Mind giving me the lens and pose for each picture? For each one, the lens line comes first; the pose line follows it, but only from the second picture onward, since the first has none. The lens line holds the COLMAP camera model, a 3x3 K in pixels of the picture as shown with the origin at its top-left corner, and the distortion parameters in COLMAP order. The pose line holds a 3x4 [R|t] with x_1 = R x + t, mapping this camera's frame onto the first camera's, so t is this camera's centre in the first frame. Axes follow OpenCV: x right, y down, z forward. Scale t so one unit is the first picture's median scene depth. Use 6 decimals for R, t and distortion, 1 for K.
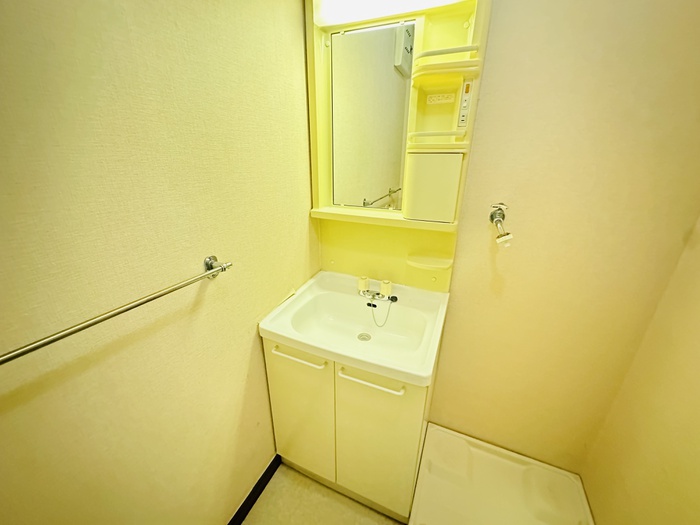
lens RADIAL K [[279.7, 0, 348.0], [0, 279.7, 261.9], [0, 0, 1]] dist [-0.003562, -0.000183]
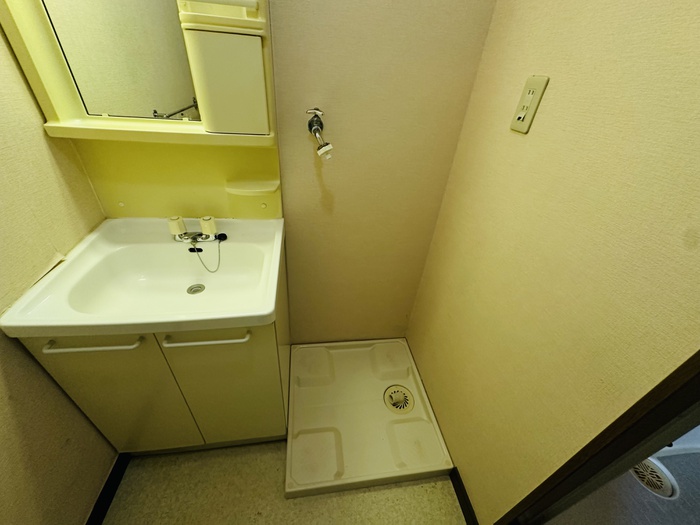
lens RADIAL K [[279.7, 0, 349.0], [0, 279.7, 262.4], [0, 0, 1]] dist [-0.003562, -0.000183]
pose [[0.851011, -0.250558, 0.461520, 0.082800], [0.125126, 0.950273, 0.285175, 0.013805], [-0.510023, -0.184939, 0.840044, 0.085240]]
